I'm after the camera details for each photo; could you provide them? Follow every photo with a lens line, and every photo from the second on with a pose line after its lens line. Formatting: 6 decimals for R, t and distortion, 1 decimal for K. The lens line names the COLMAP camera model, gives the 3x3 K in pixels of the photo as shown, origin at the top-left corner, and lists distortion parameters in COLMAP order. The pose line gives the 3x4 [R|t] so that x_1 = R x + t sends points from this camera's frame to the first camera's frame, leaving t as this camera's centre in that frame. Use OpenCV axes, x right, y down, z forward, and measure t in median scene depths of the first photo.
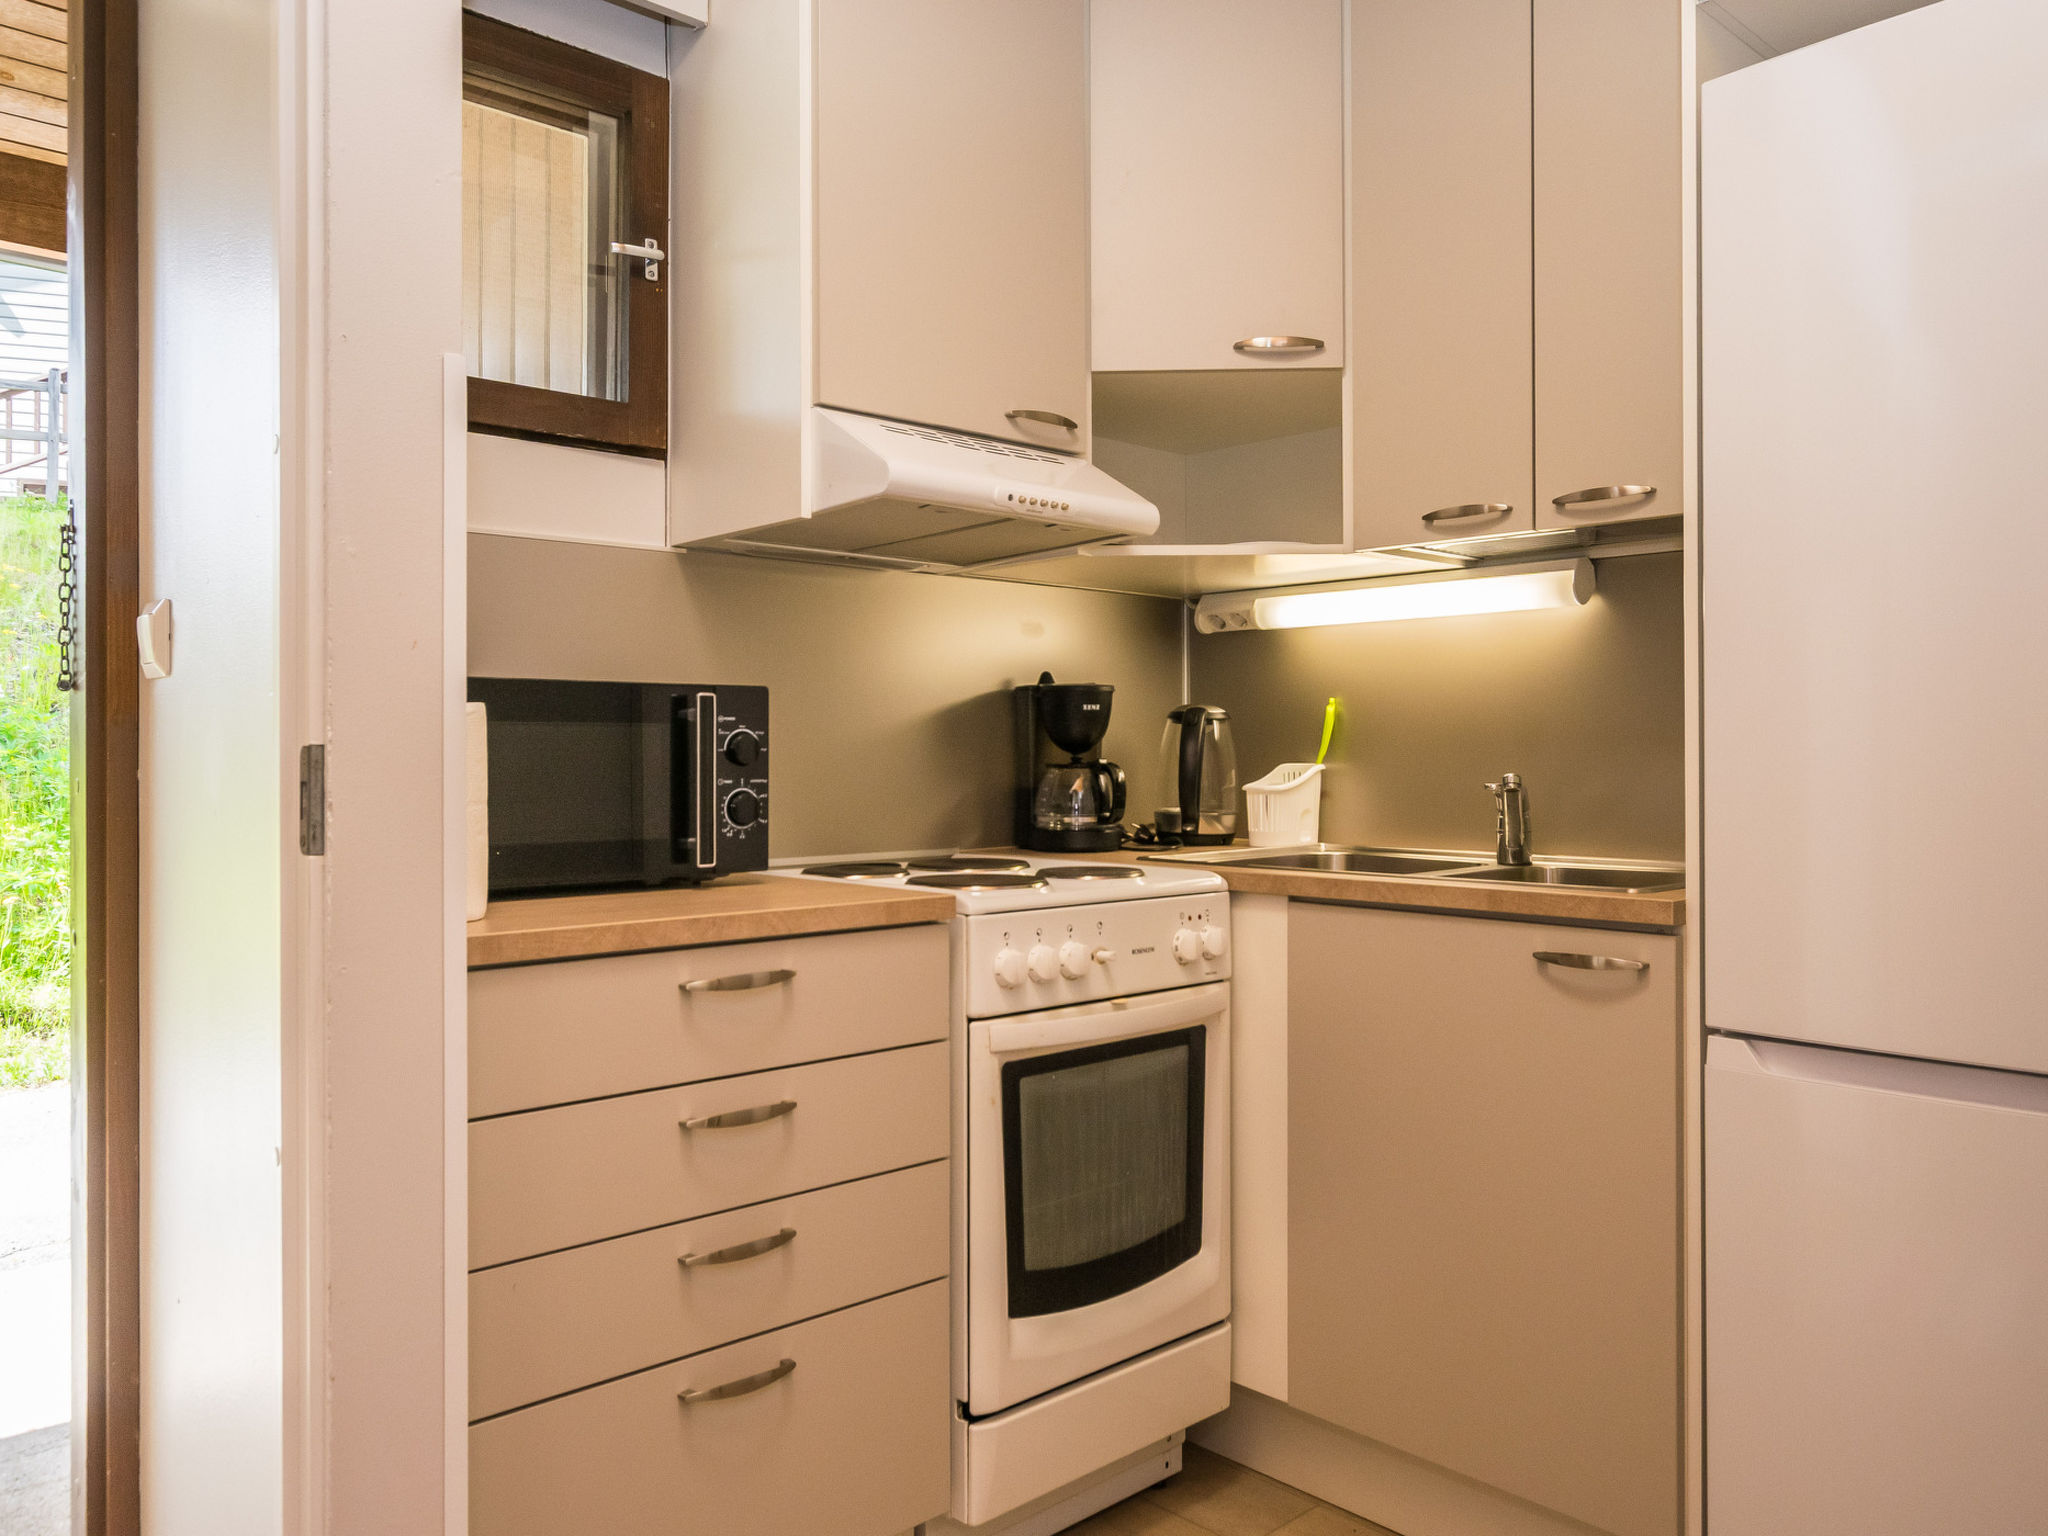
lens RADIAL K [[1487.0, 0, 1027.8], [0, 1487.0, 767.3], [0, 0, 1]] dist [-0.002325, 0.000081]
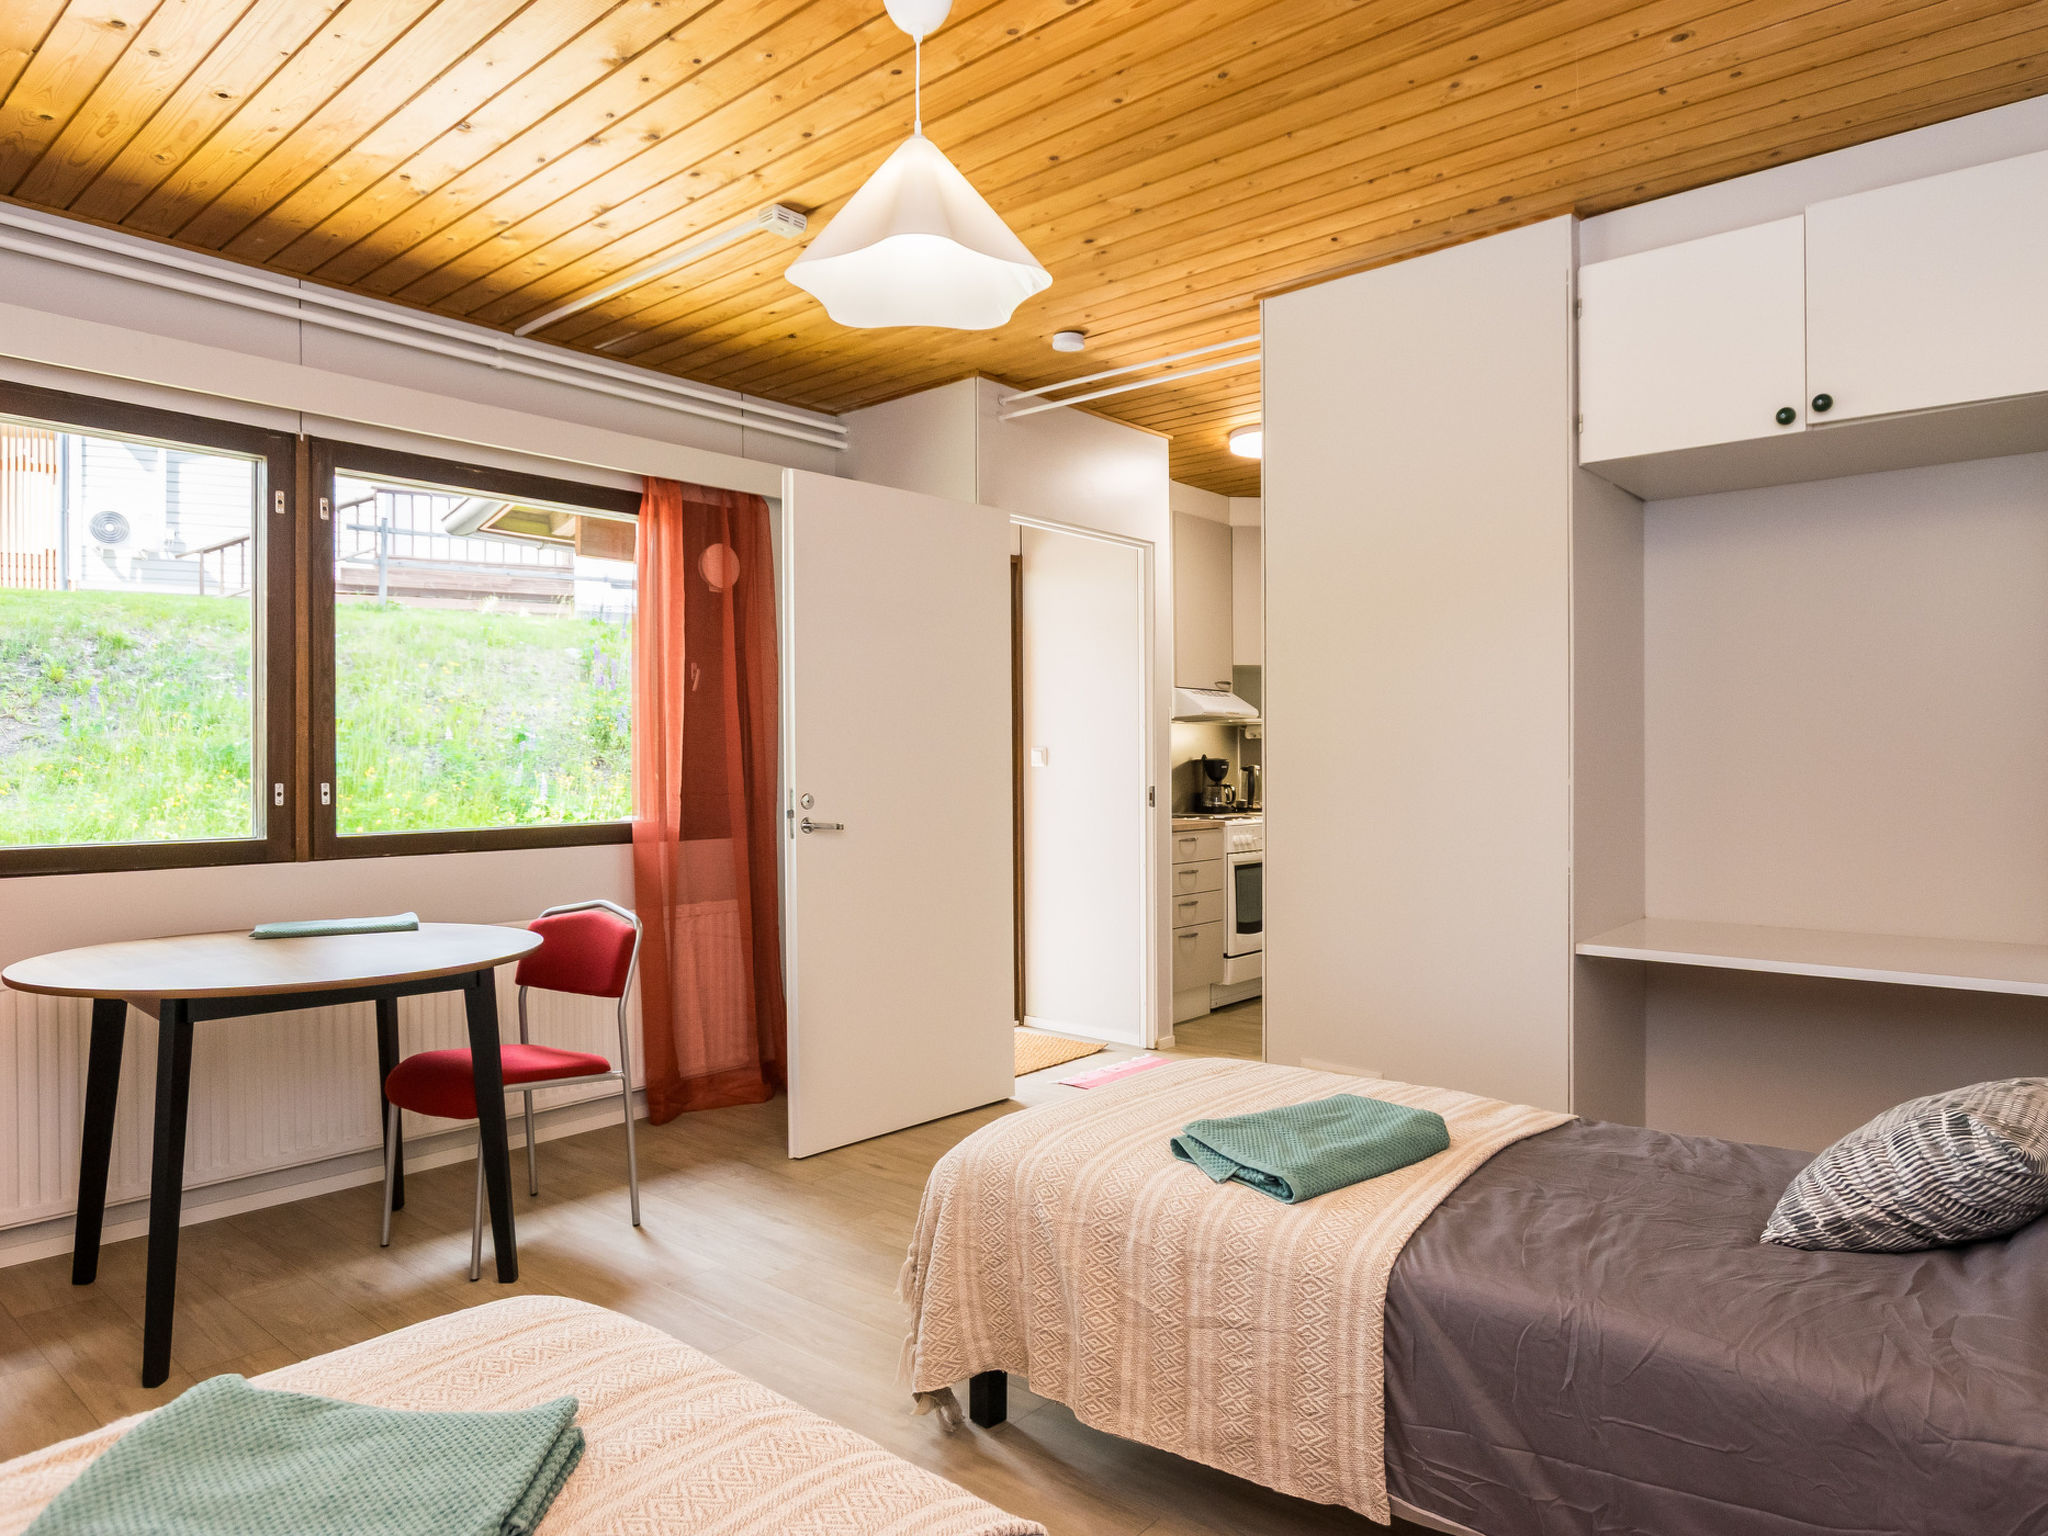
lens RADIAL K [[1296.8, 0, 1019.9], [0, 1296.8, 767.0], [0, 0, 1]] dist [0.001589, 0.000004]
pose [[0.993860, 0.000327, 0.110649, -0.659192], [-0.000077, 0.999997, -0.002266, -0.033565], [-0.110649, 0.002244, 0.993857, -1.590542]]
